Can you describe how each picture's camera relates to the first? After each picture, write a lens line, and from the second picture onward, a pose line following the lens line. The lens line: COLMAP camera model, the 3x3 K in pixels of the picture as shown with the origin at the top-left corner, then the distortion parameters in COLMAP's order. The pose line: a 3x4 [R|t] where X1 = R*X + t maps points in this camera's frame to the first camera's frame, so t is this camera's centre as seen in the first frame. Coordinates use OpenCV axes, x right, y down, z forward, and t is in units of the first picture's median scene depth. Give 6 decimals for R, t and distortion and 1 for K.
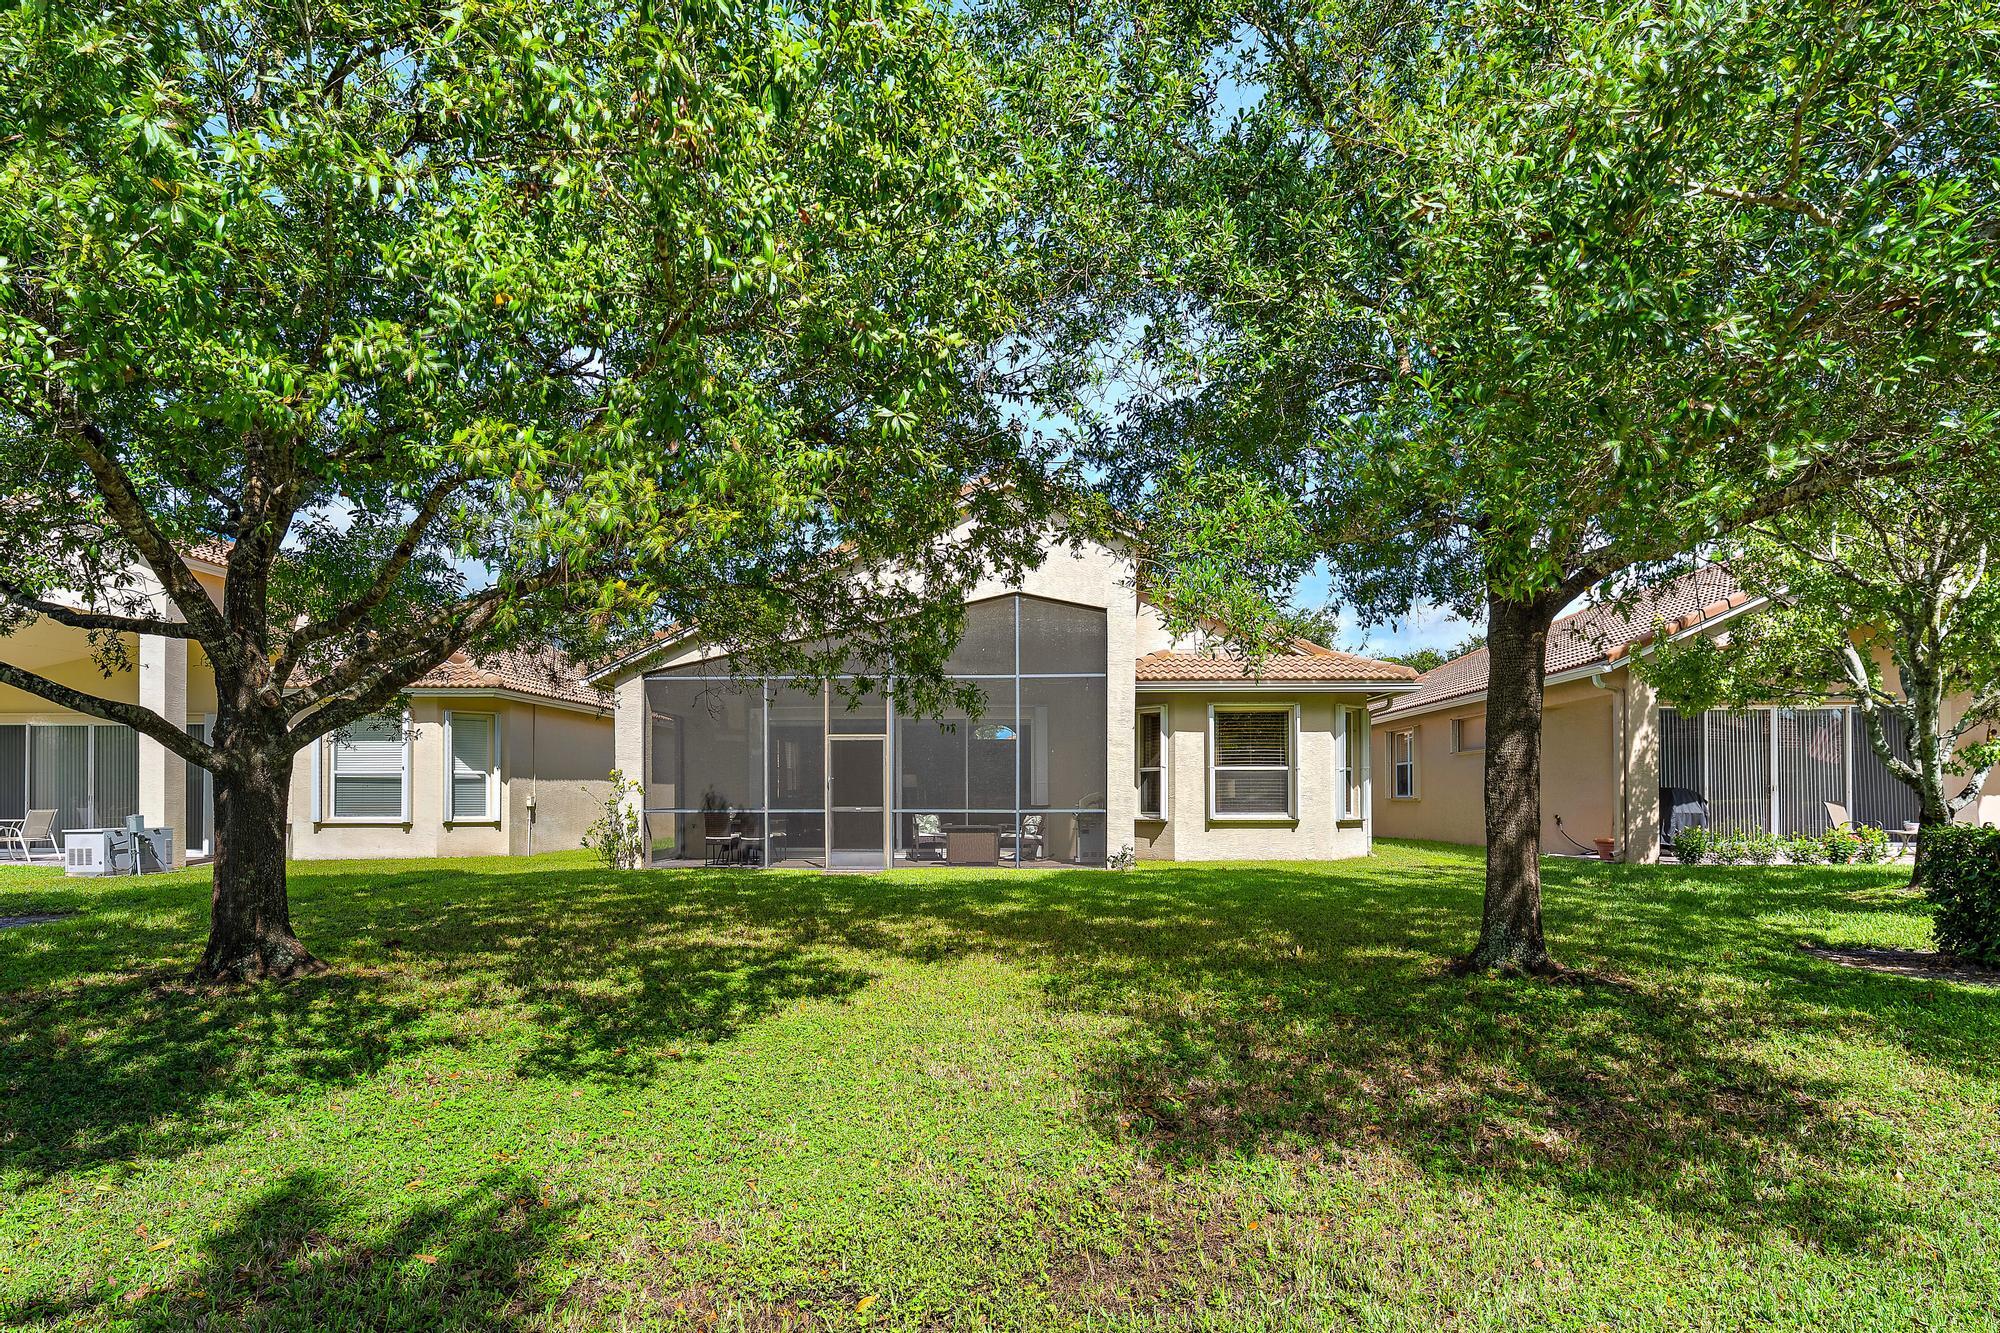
lens RADIAL K [[933.5, 0, 986.9], [0, 933.5, 663.6], [0, 0, 1]] dist [0.003348, 0.001587]
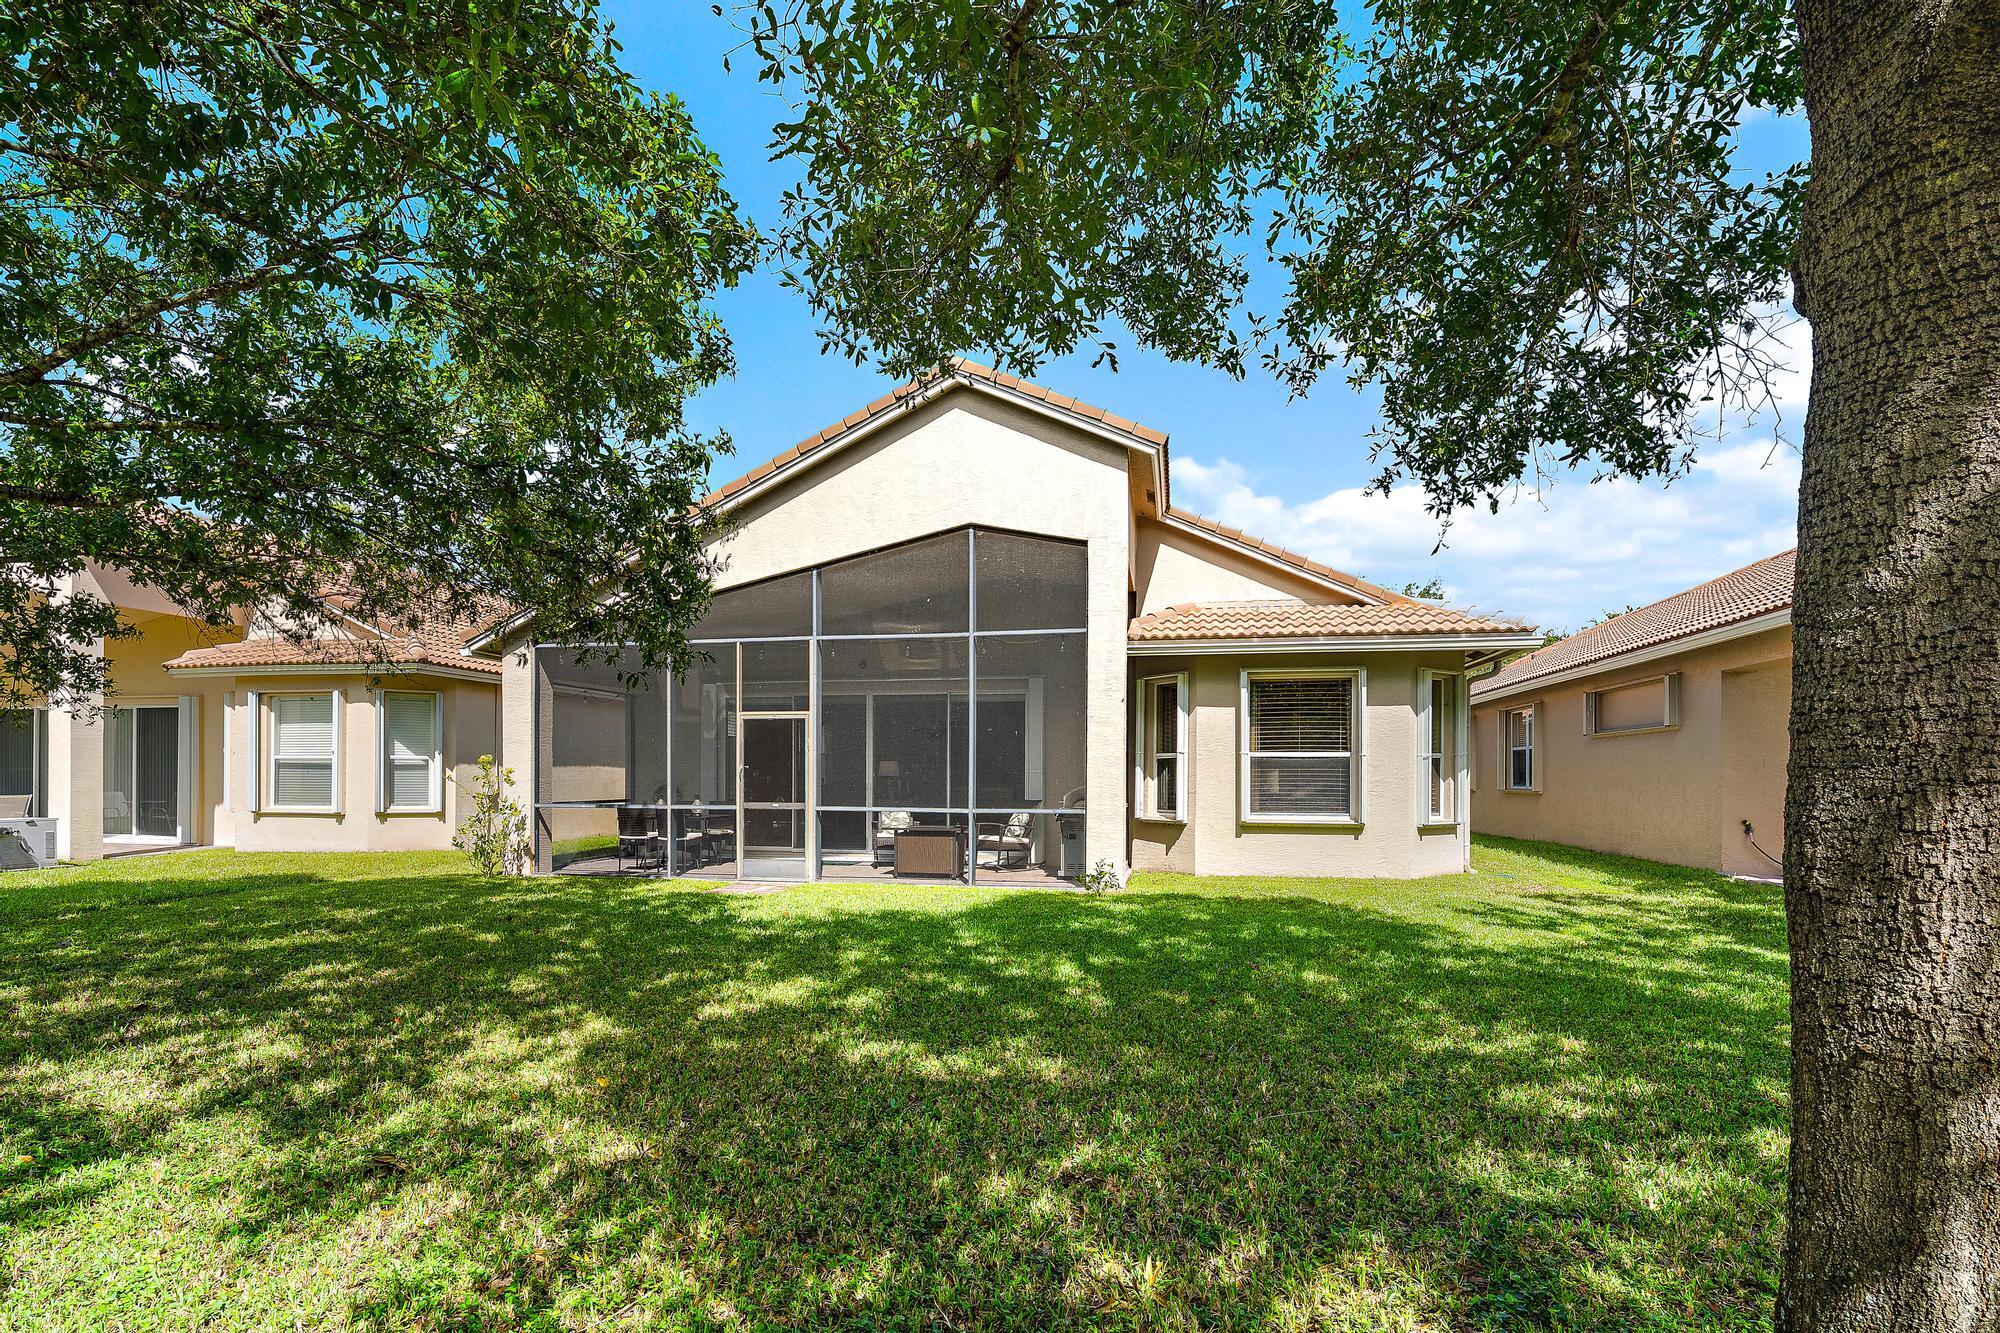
lens RADIAL K [[817.9, 0, 1013.8], [0, 817.9, 684.2], [0, 0, 1]] dist [-0.001300, 0.000102]
pose [[0.990349, -0.010358, -0.138206, 0.148600], [0.014517, 0.999471, 0.029114, 0.033246], [0.137831, -0.030839, 0.989976, 0.320542]]
